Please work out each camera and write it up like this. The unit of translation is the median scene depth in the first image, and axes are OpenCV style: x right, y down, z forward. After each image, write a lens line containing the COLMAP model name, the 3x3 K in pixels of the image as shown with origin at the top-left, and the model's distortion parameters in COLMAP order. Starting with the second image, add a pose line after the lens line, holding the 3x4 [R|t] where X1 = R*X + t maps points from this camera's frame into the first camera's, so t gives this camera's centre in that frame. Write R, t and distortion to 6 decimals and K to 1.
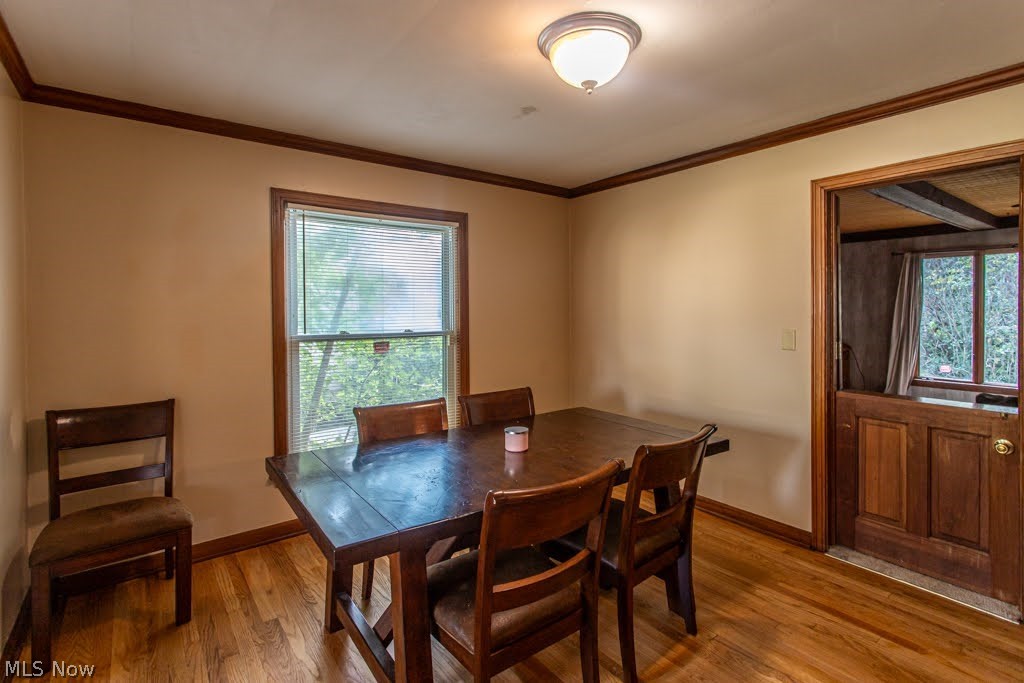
lens RADIAL K [[490.5, 0, 513.7], [0, 490.5, 319.3], [0, 0, 1]] dist [-0.000375, 0.000208]
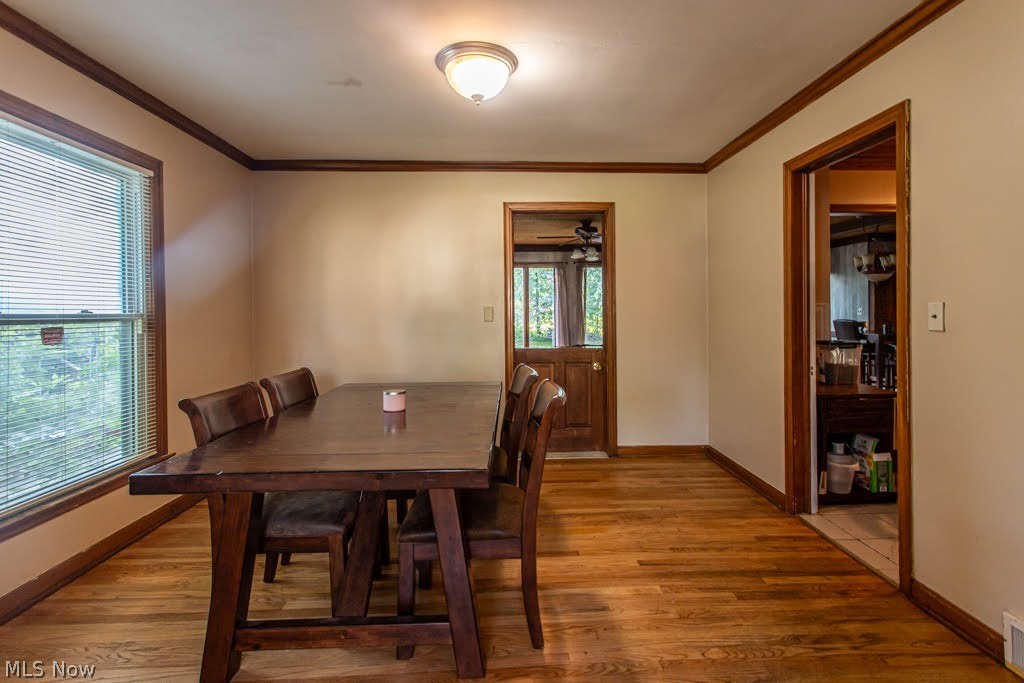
lens RADIAL K [[512.2, 0, 501.6], [0, 512.2, 321.4], [0, 0, 1]] dist [-0.000116, 0.000591]
pose [[0.574266, -0.011572, 0.818587, -0.489206], [0.023298, 0.999726, -0.002212, 0.054190], [-0.818337, 0.020341, 0.574378, 0.114537]]
